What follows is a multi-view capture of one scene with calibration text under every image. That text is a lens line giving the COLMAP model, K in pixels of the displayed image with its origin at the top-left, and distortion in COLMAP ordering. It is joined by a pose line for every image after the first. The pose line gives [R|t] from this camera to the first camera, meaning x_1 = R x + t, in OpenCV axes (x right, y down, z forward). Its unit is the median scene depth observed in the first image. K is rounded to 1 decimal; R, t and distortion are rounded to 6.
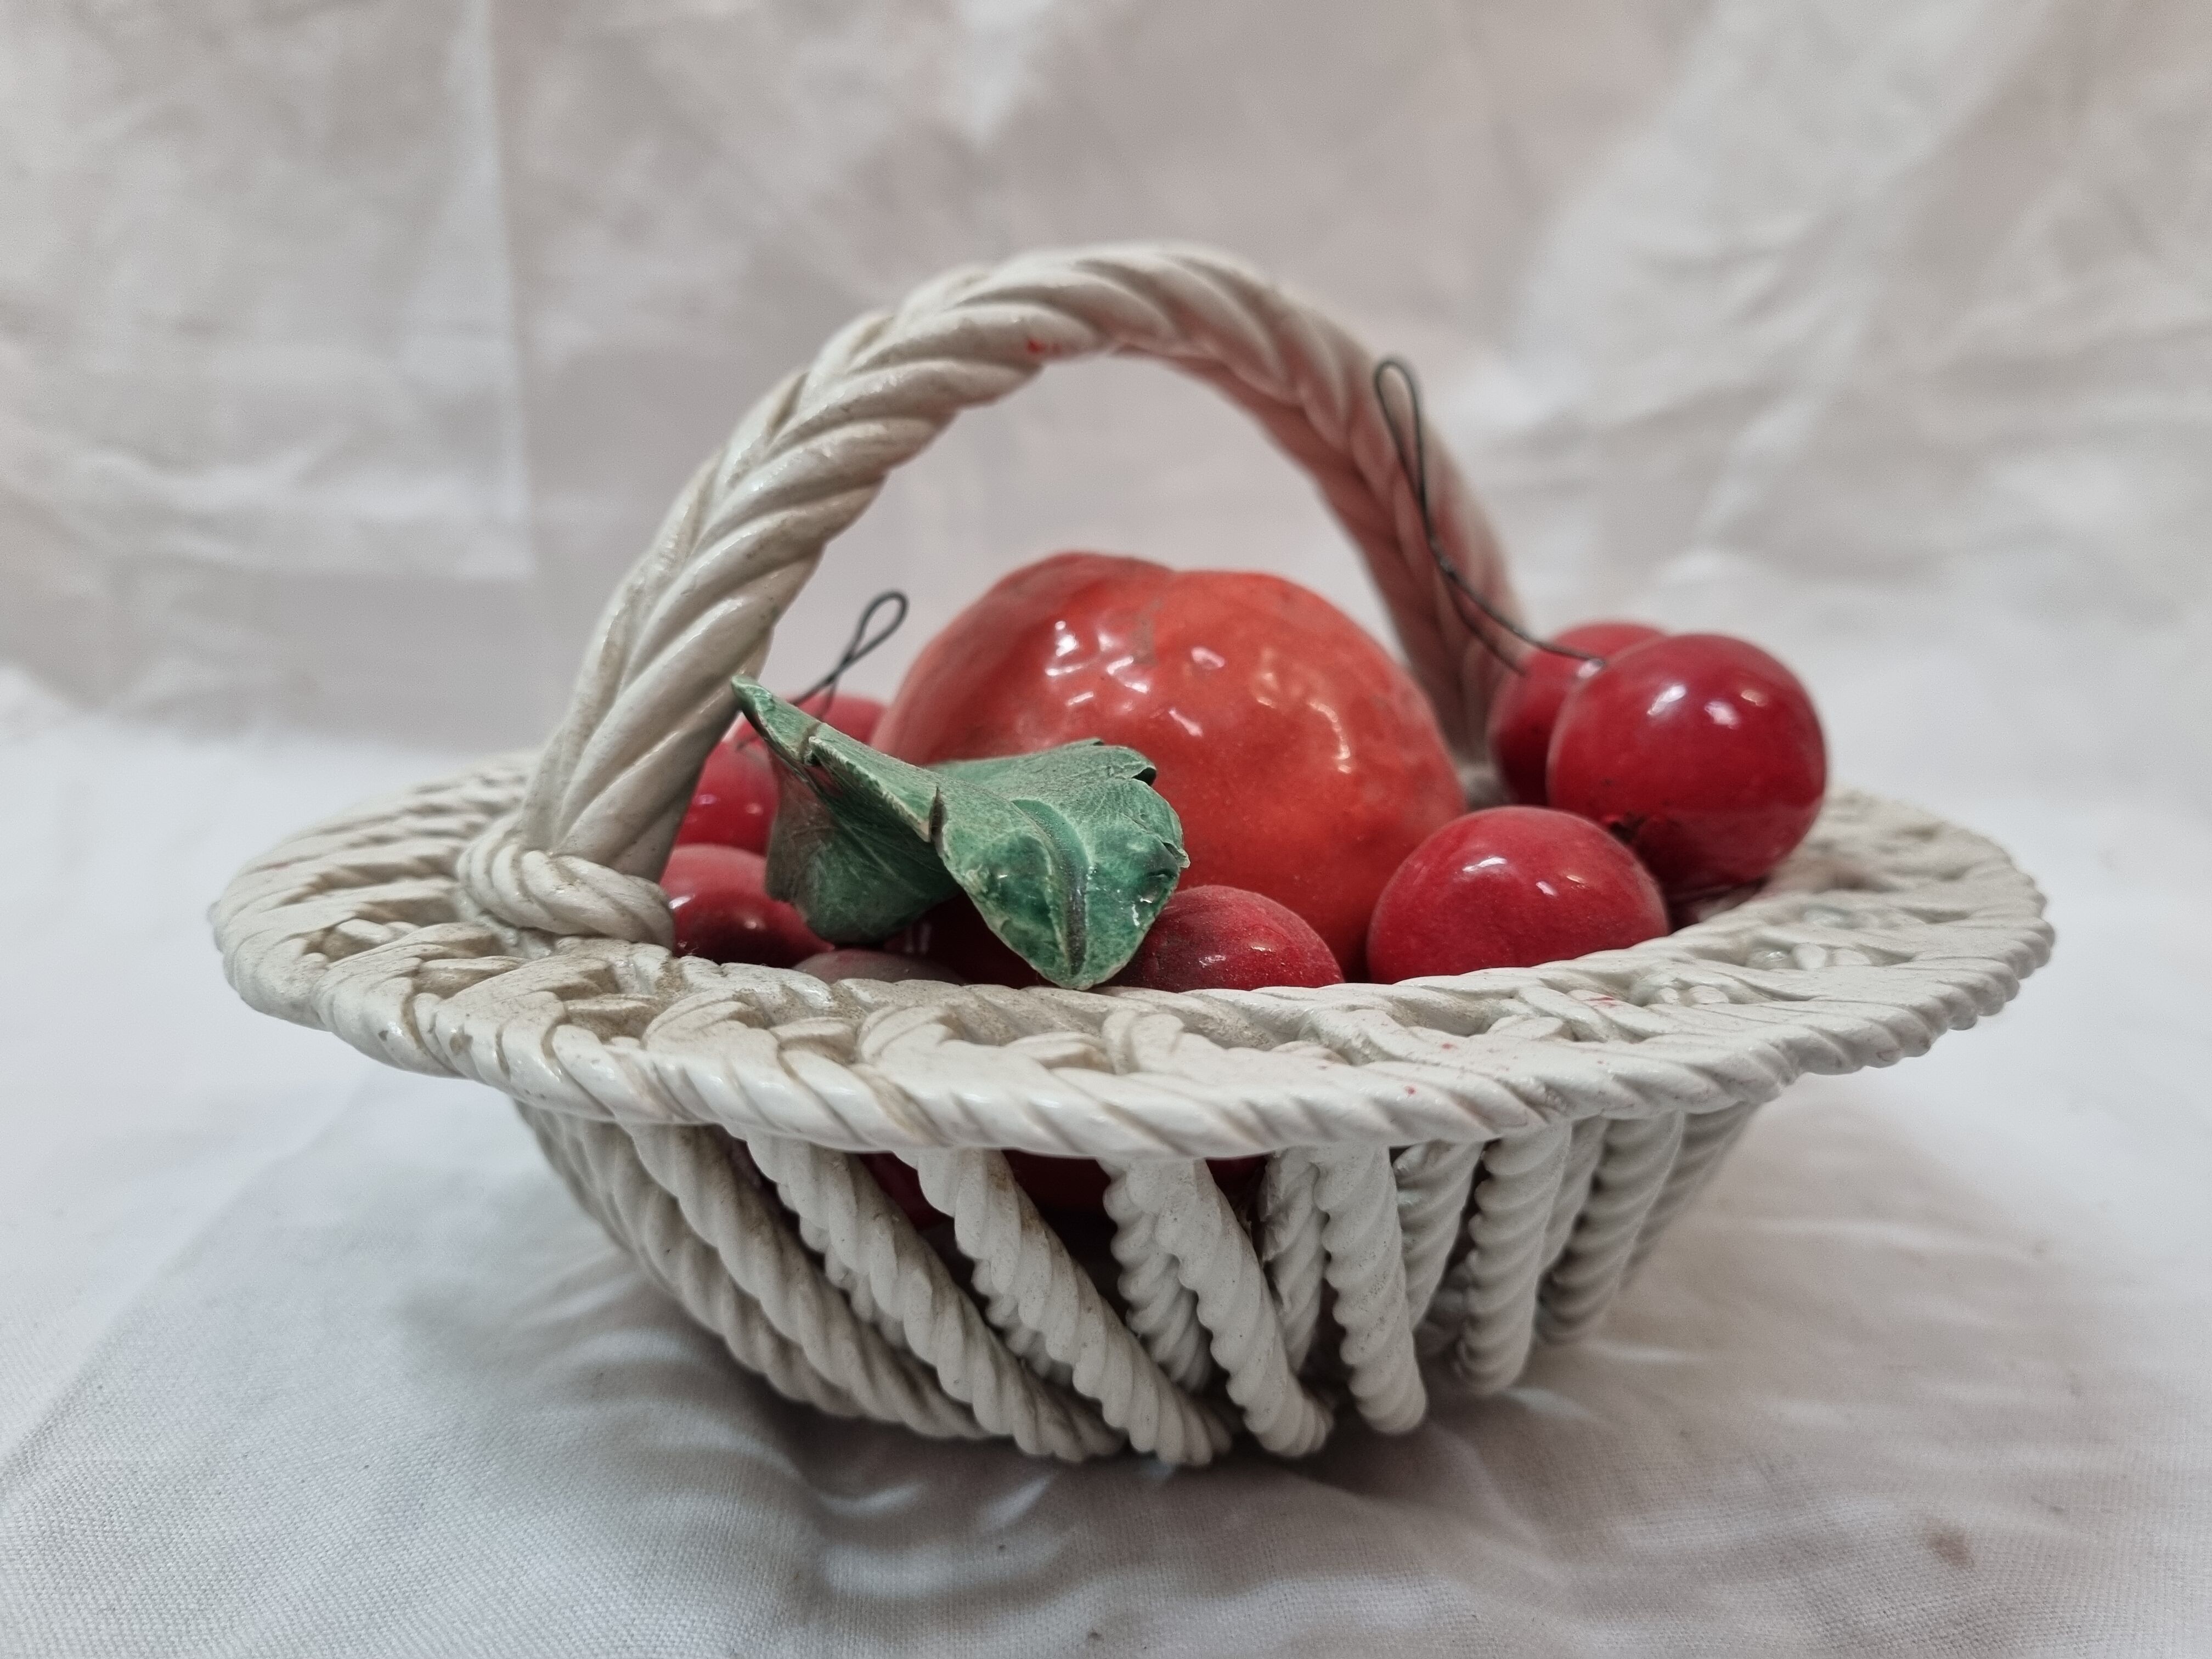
lens RADIAL K [[1742.3, 0, 1106.0], [0, 1742.3, 829.5], [0, 0, 1]] dist [0.004493, -0.033582]
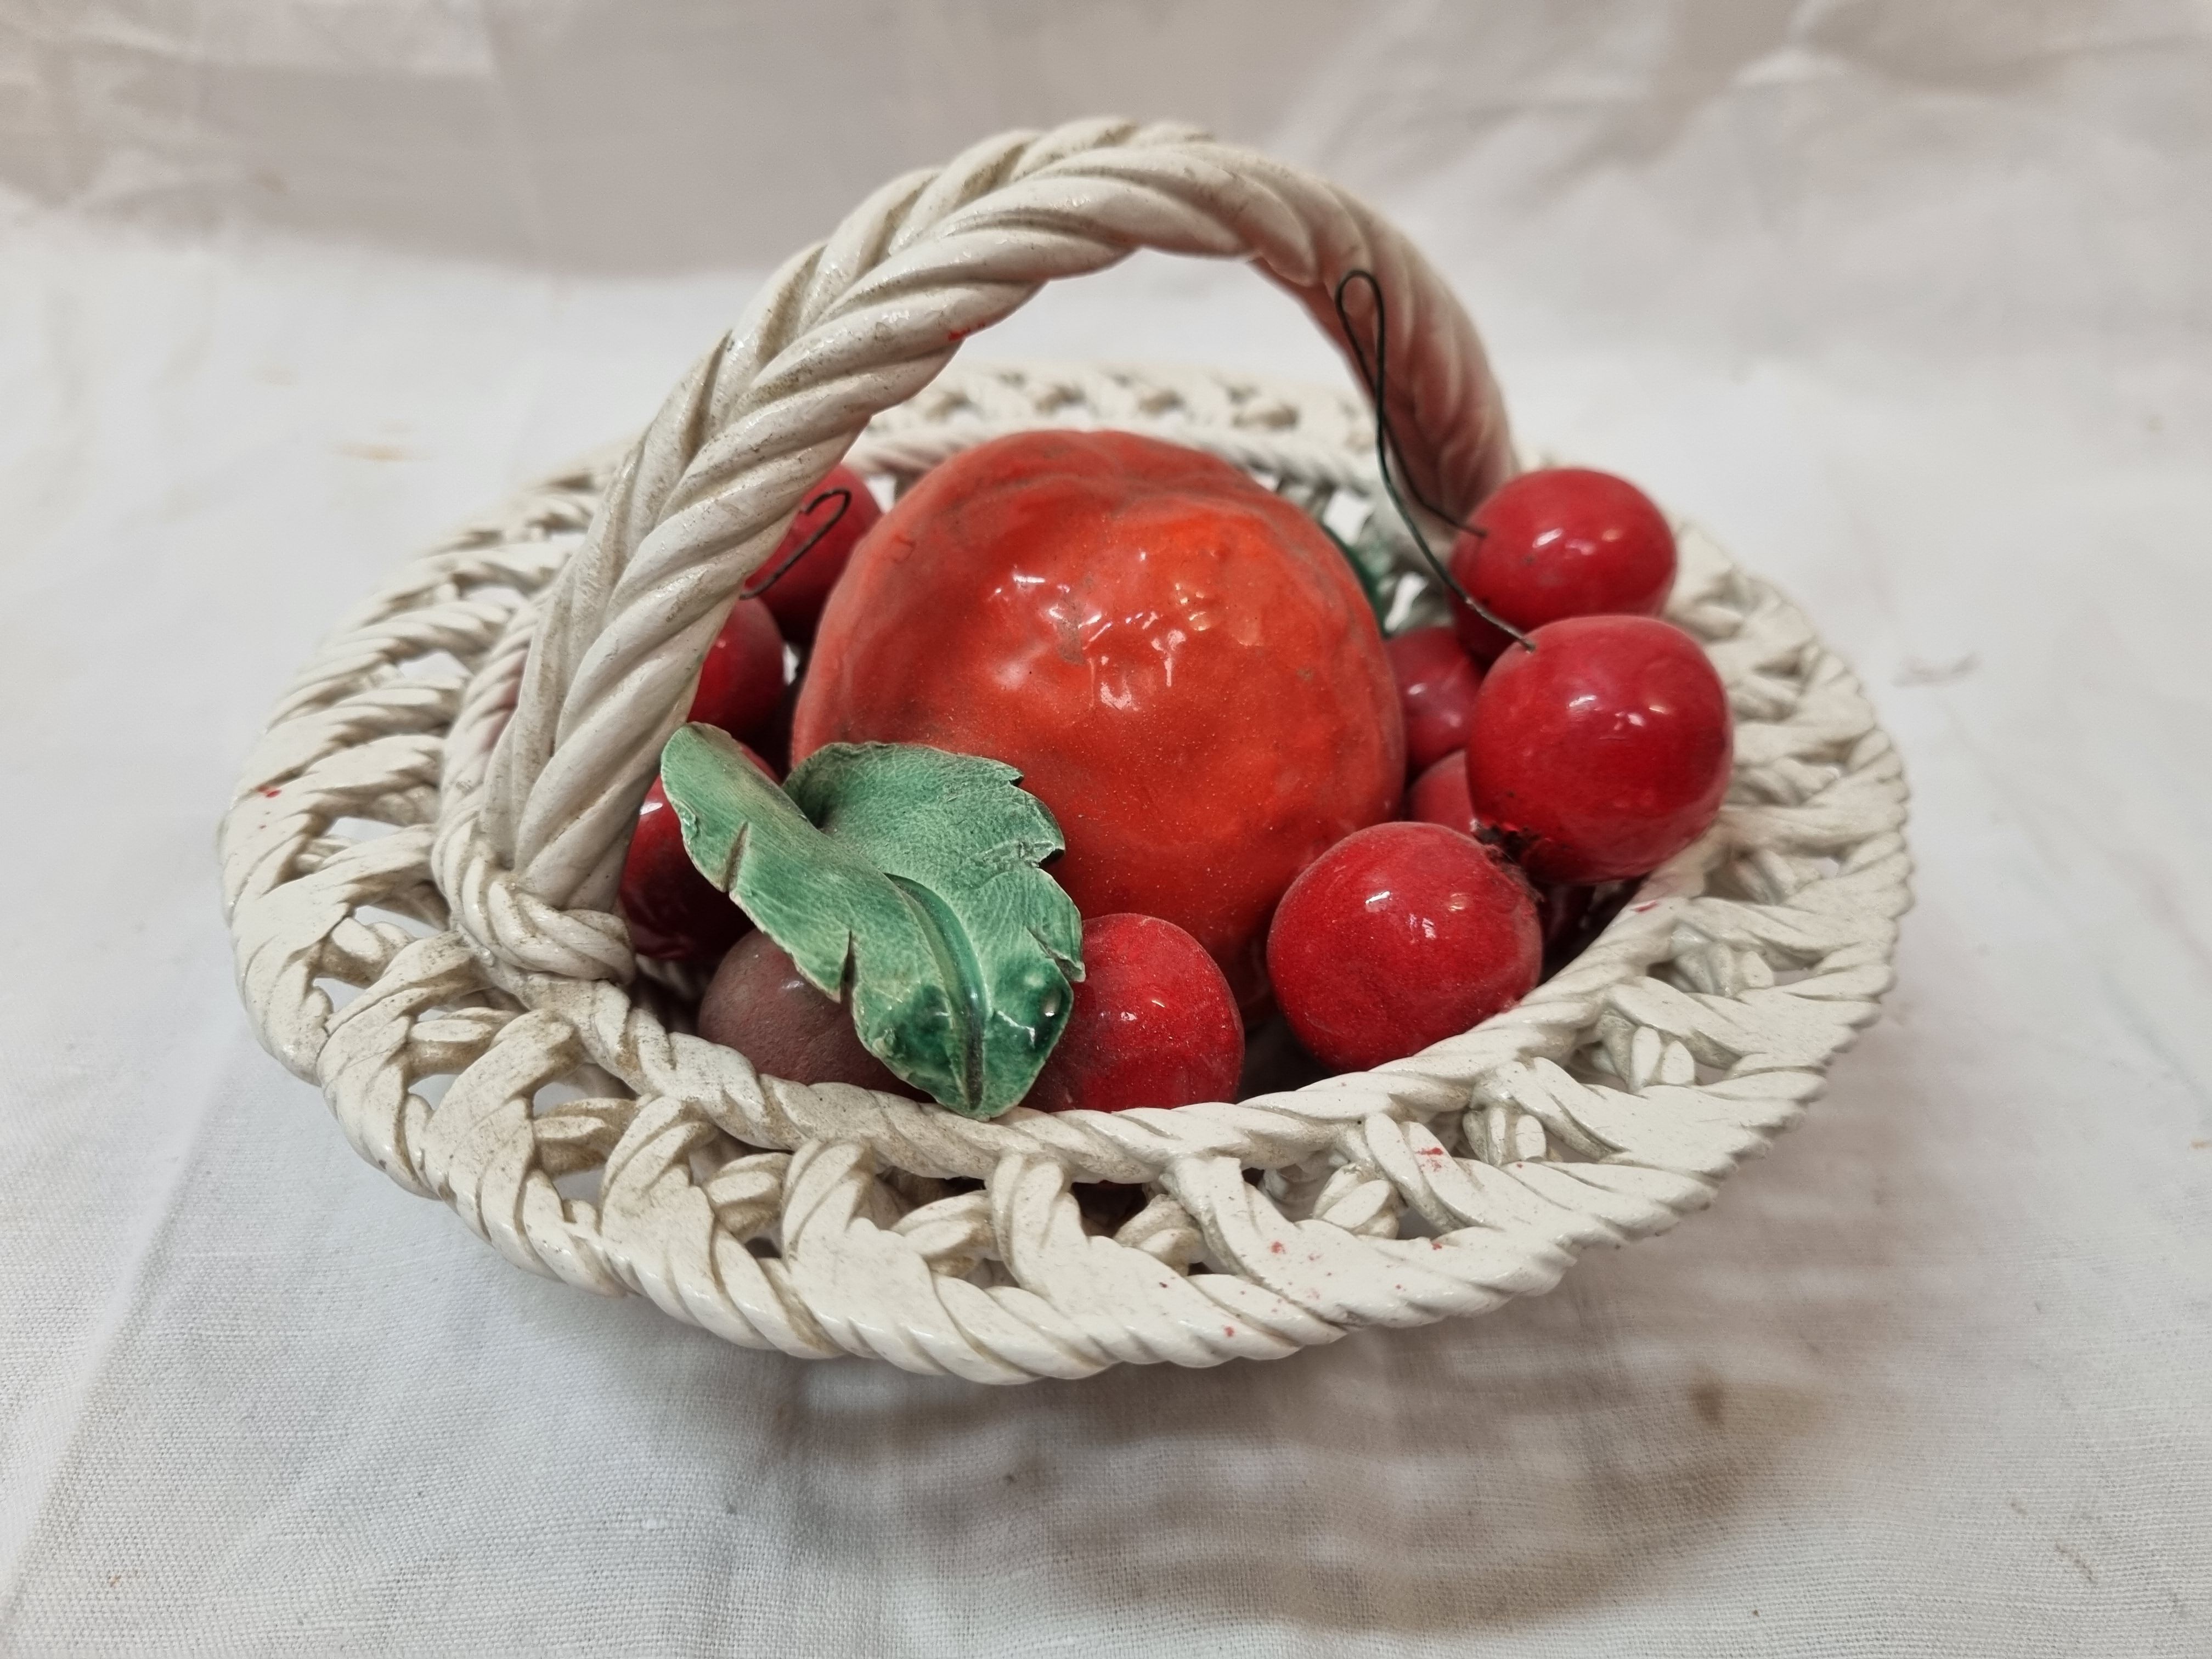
lens RADIAL K [[1723.4, 0, 1116.5], [0, 1723.4, 826.0], [0, 0, 1]] dist [0.035376, -0.071649]
pose [[0.999288, 0.028262, -0.024992, 0.094288], [-0.014580, 0.900269, 0.435090, -0.551492], [0.034796, -0.434416, 0.900040, 0.059919]]
